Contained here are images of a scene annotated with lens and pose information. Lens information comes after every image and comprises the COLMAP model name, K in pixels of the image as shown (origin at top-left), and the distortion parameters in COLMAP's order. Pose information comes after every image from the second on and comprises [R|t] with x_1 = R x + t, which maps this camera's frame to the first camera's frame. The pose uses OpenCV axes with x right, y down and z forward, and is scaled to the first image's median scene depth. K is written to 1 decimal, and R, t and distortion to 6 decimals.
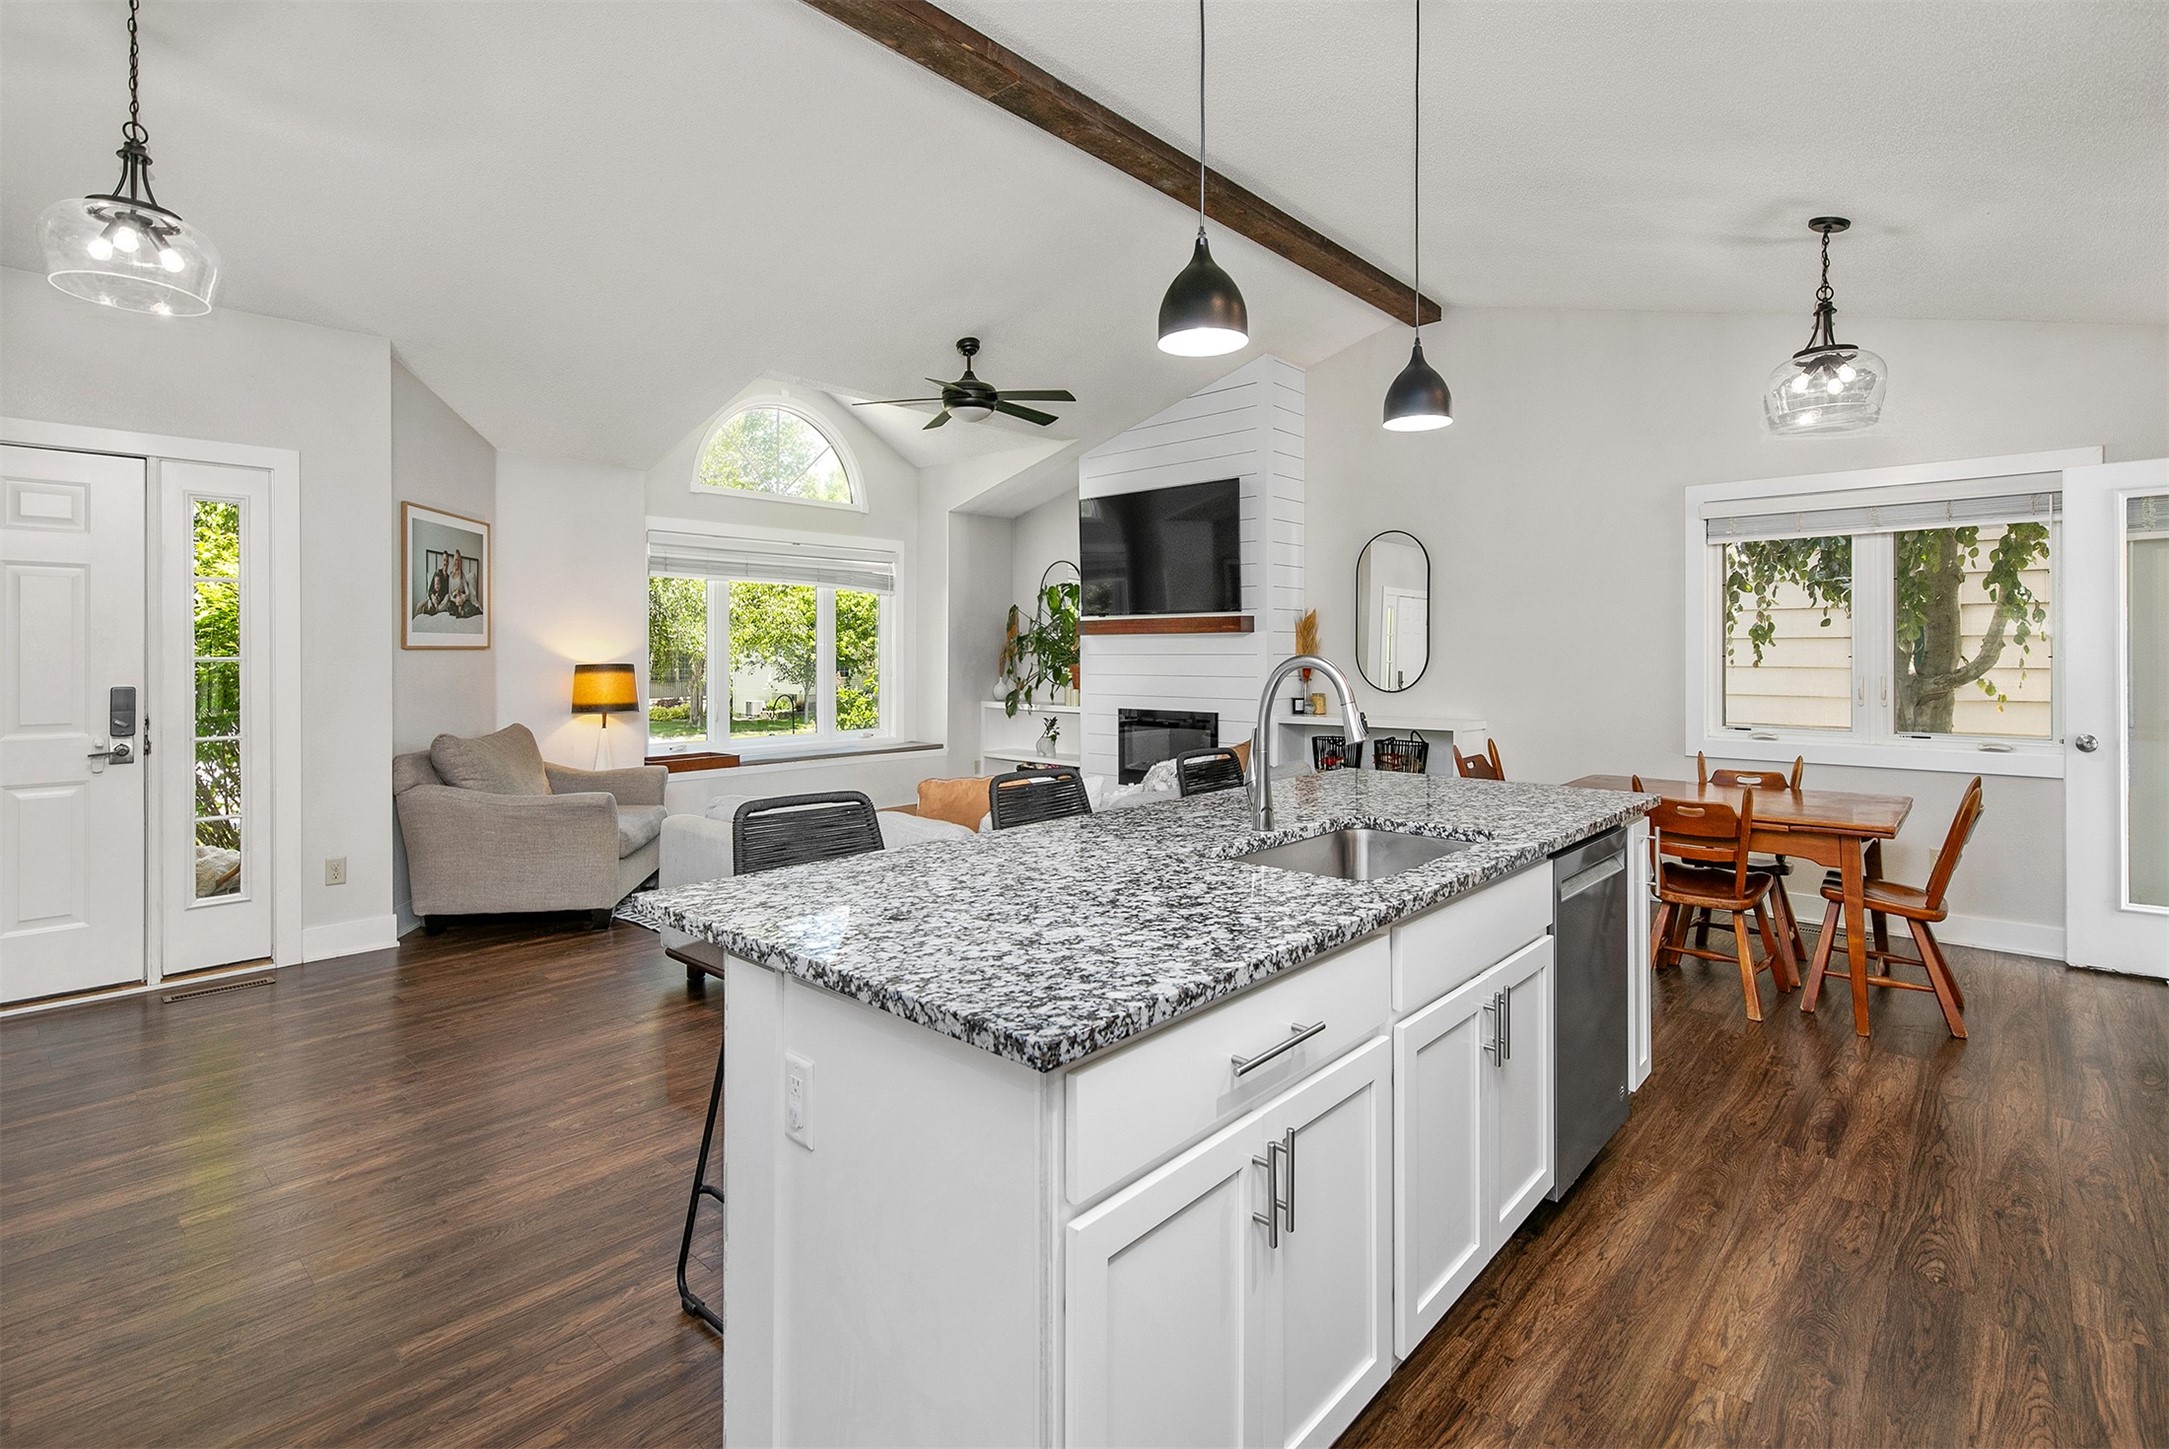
lens RADIAL K [[1011.5, 0, 1085.6], [0, 1011.5, 660.0], [0, 0, 1]] dist [-0.000584, -0.000052]
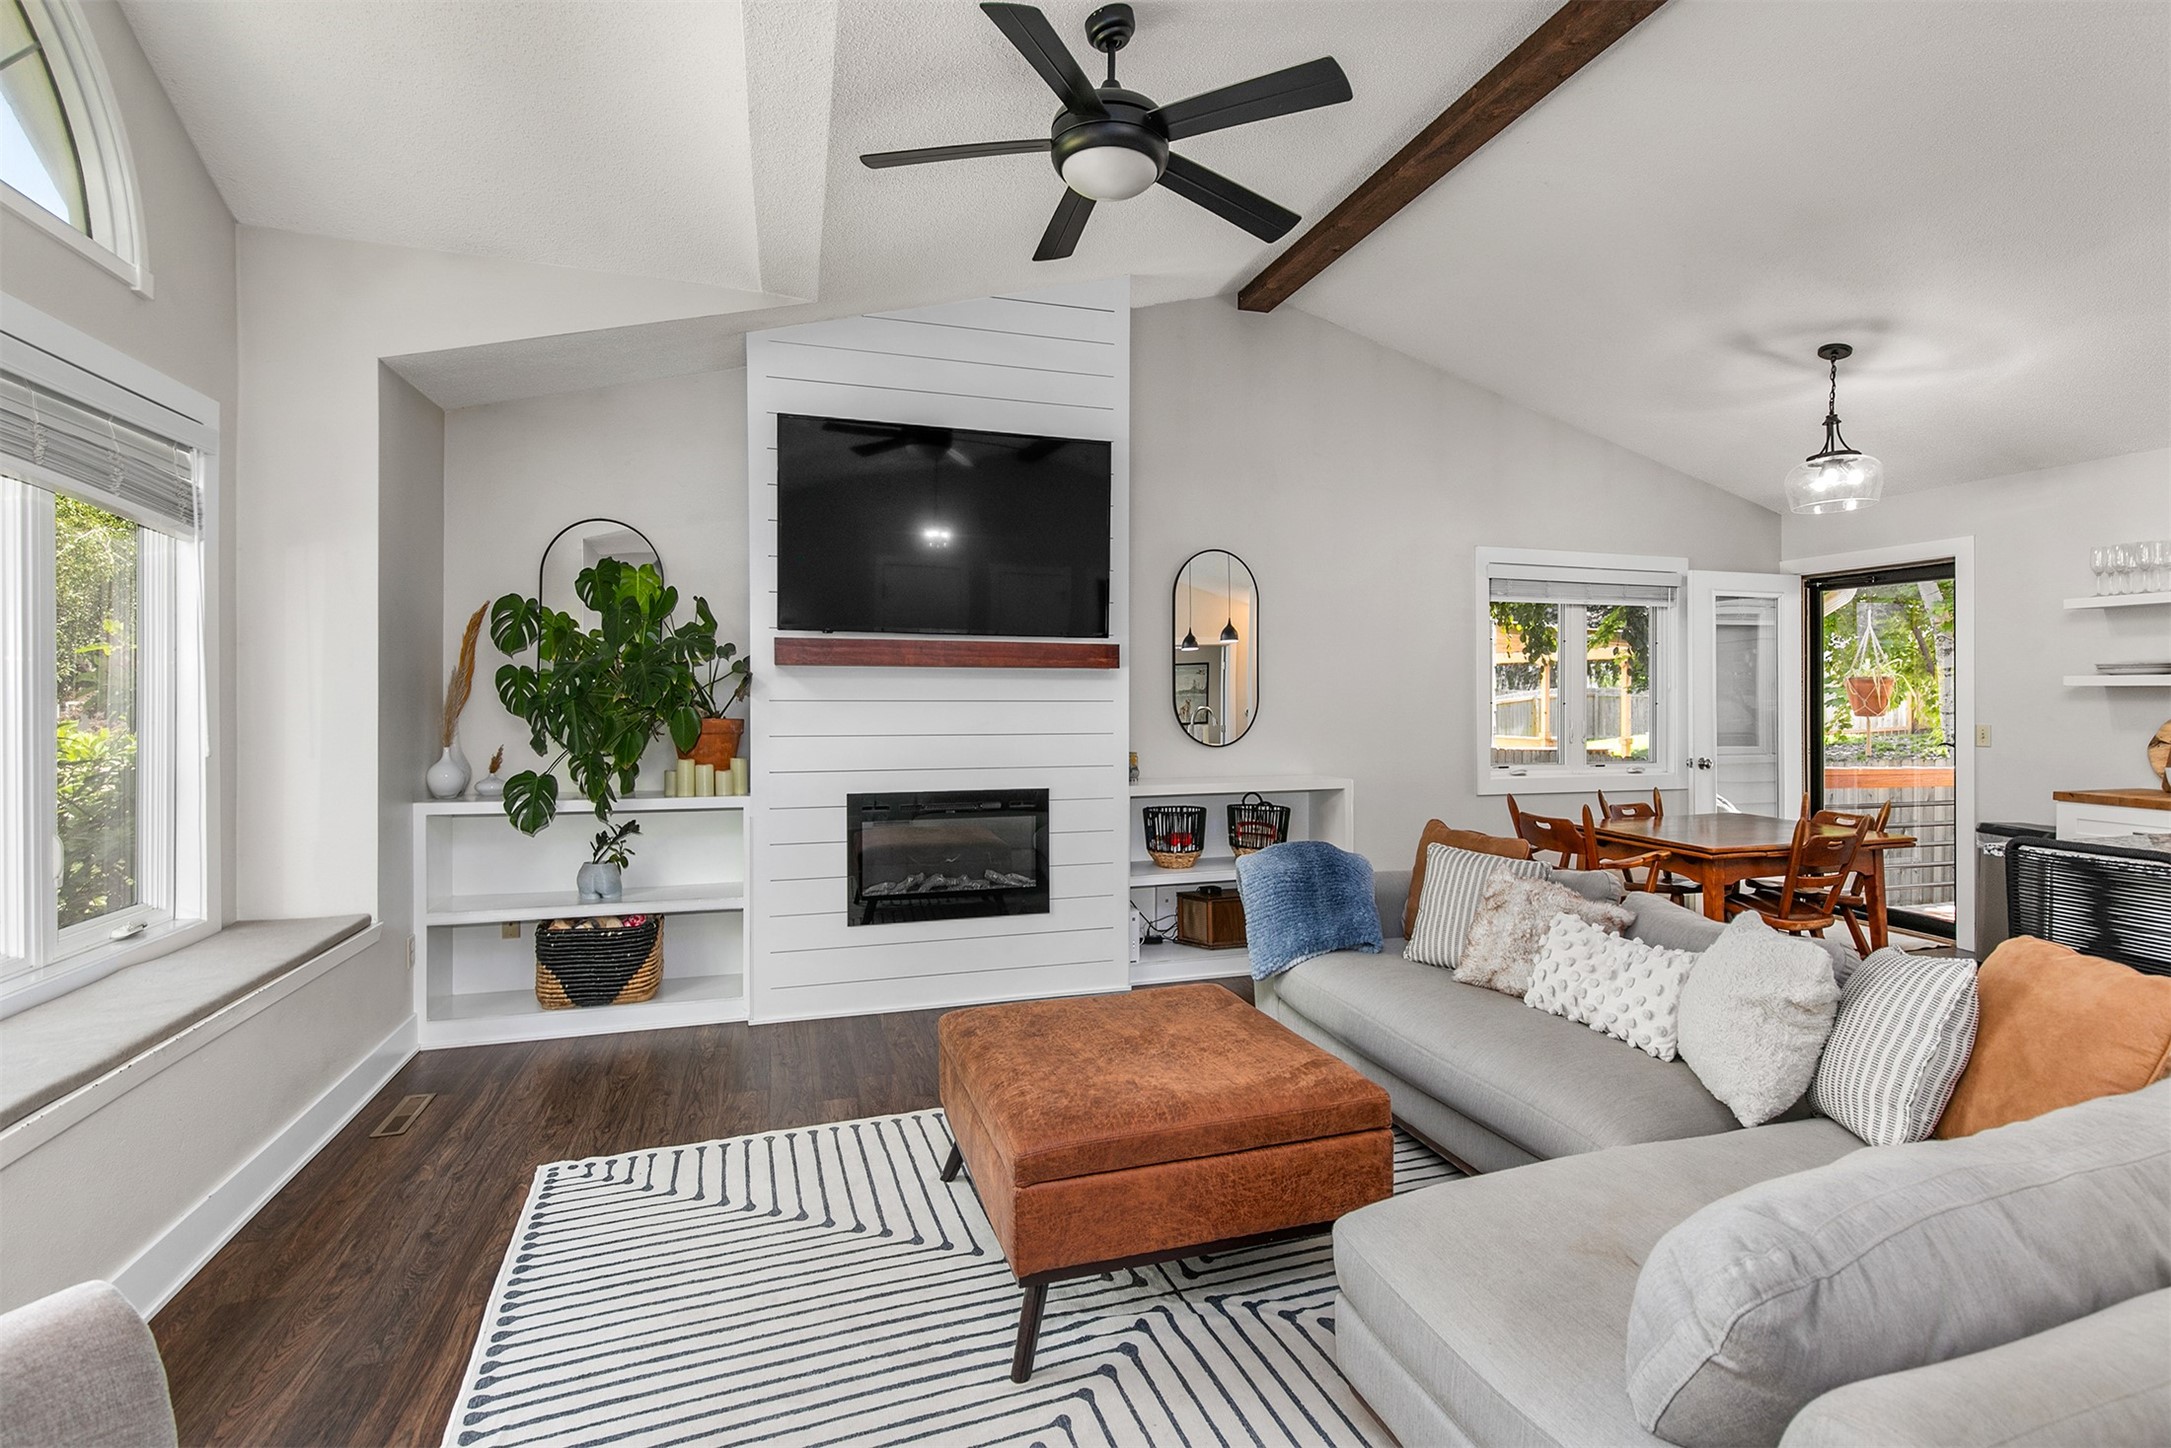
lens RADIAL K [[983.5, 0, 1090.9], [0, 983.5, 692.9], [0, 0, 1]] dist [0.000089, -0.000005]
pose [[0.497064, -0.001182, 0.867713, -0.449028], [-0.002579, 0.999993, 0.002839, -0.013041], [-0.867710, -0.003649, 0.497058, 0.708528]]
